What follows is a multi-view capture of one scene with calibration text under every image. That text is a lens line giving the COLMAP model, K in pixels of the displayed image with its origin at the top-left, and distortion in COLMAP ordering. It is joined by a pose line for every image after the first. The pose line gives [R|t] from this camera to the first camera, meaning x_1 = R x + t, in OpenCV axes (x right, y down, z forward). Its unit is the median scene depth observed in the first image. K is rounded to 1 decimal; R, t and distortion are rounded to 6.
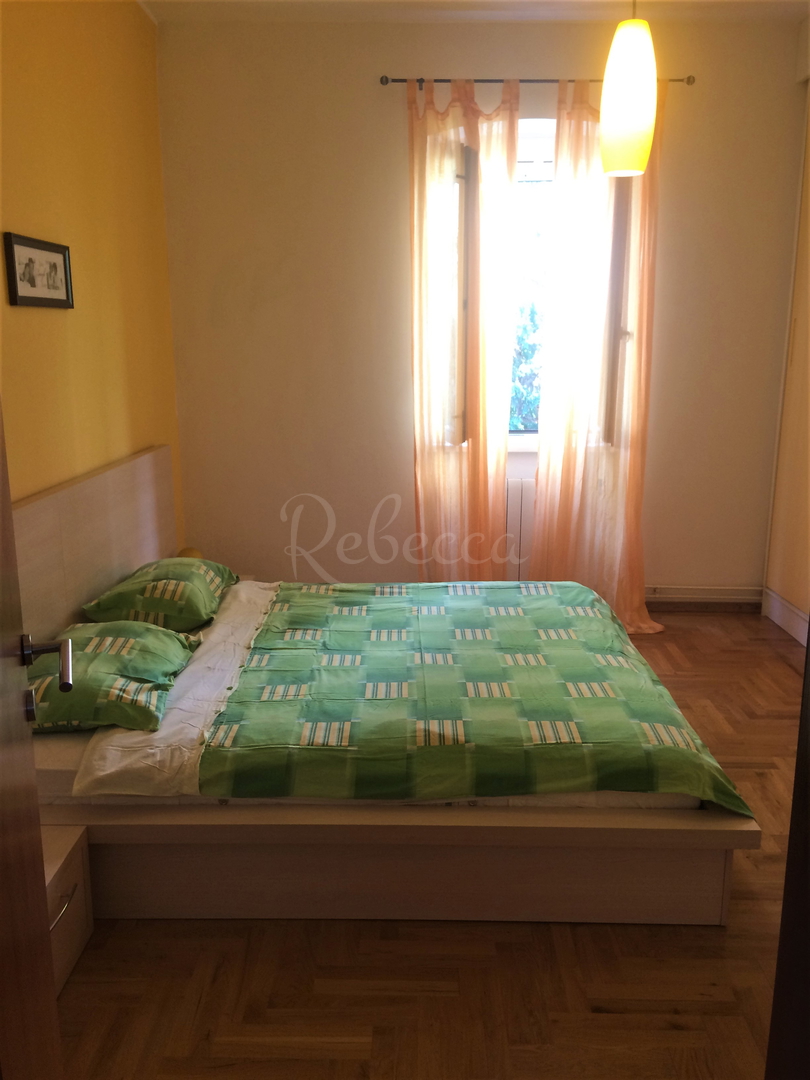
lens RADIAL K [[924.6, 0, 398.2], [0, 924.6, 545.7], [0, 0, 1]] dist [0.097573, -0.150297]
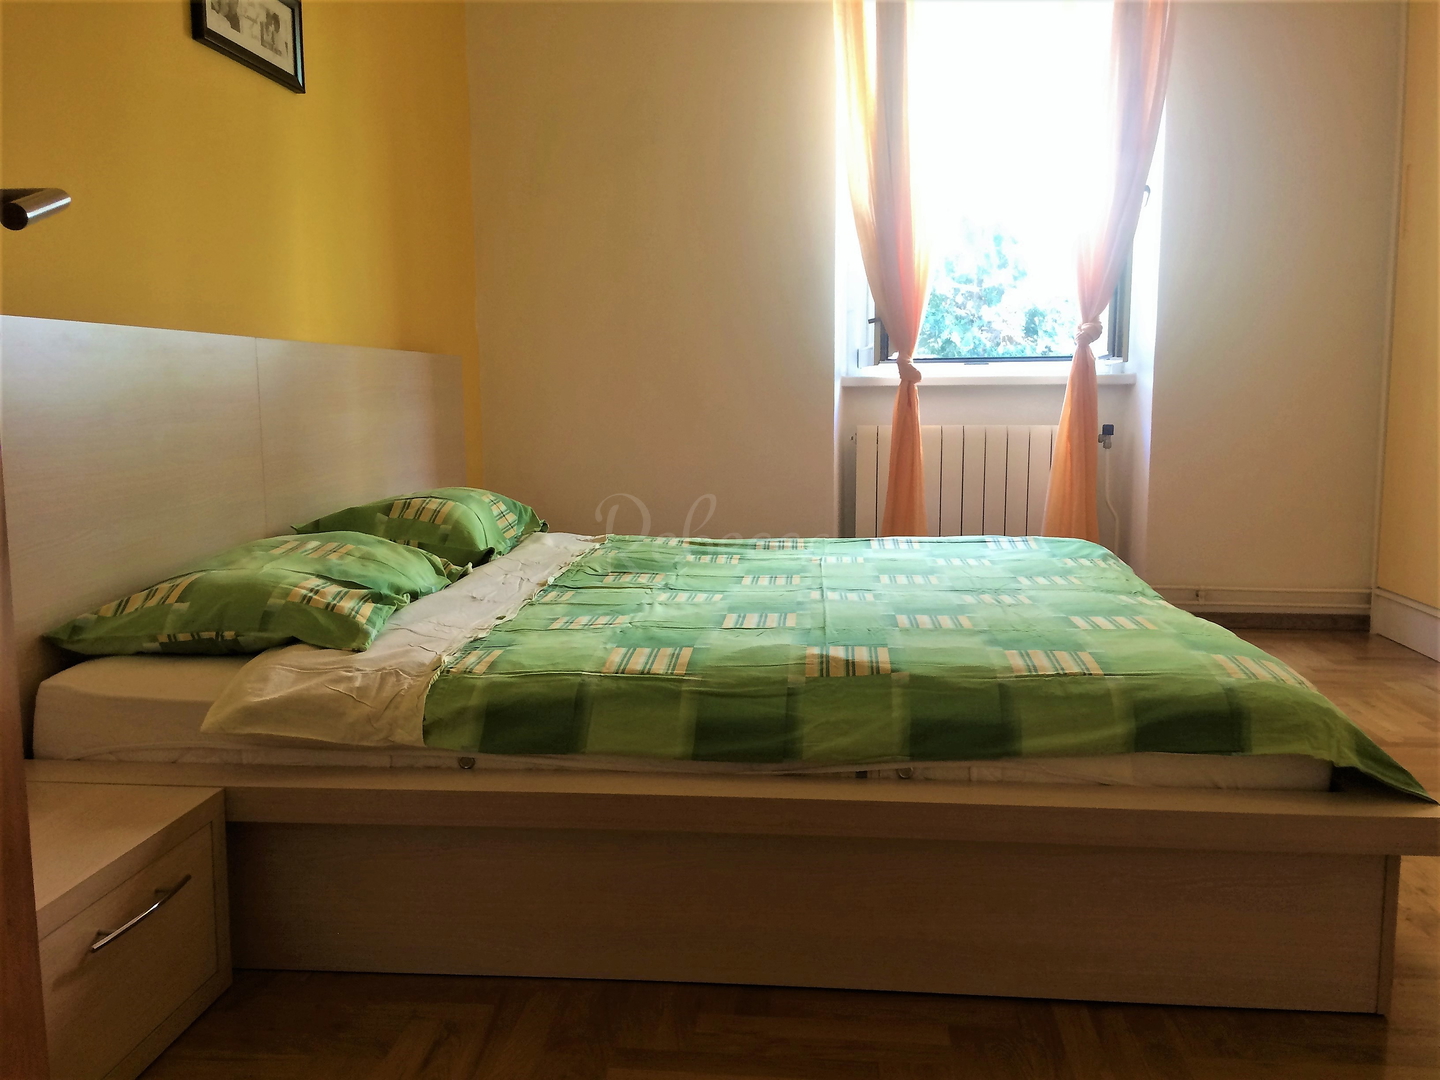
lens RADIAL K [[1232.8, 0, 720.0], [0, 1232.8, 540.0], [0, 0, 1]] dist [0.097573, -0.150297]
pose [[0.997072, 0.005027, -0.076301, 0.024147], [-0.012733, 0.994820, -0.100849, 0.201685], [0.075399, 0.101525, 0.991972, 0.229496]]
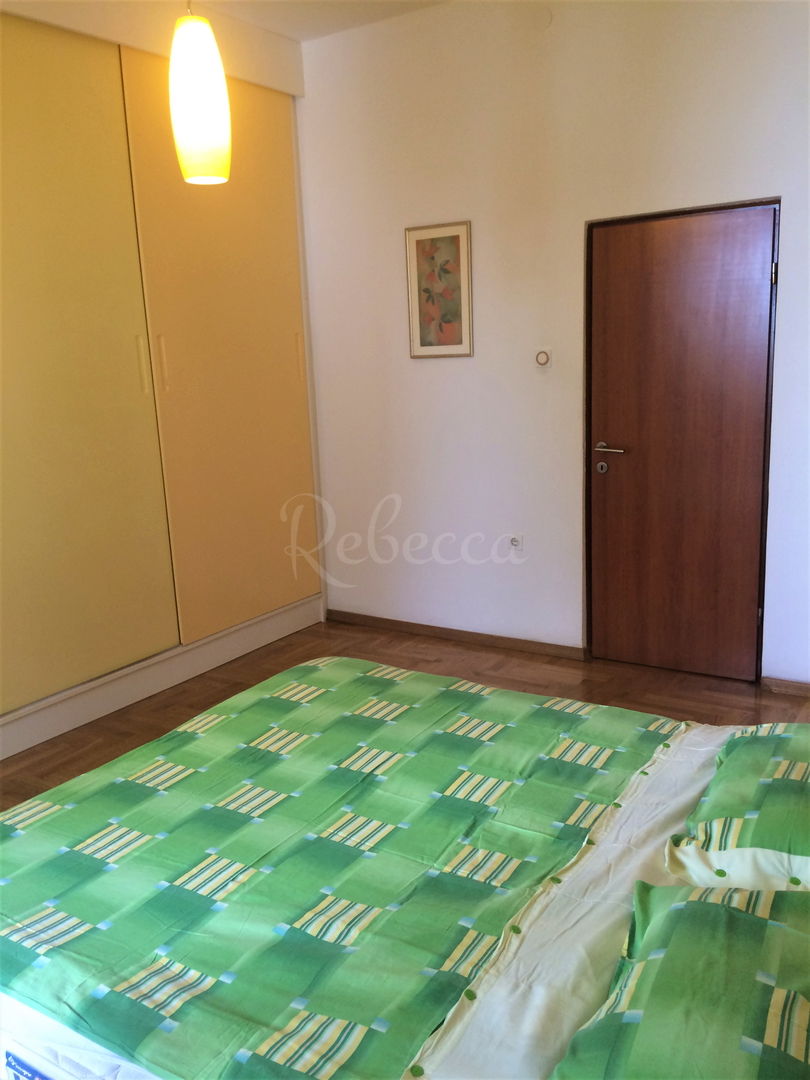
lens RADIAL K [[912.4, 0, 405.0], [0, 912.4, 540.0], [0, 0, 1]] dist [0.134208, -0.184428]
pose [[-0.850064, -0.072543, 0.521659, -0.450967], [0.157832, 0.909861, 0.383721, -0.407236], [-0.502473, 0.408522, -0.761991, 1.803020]]
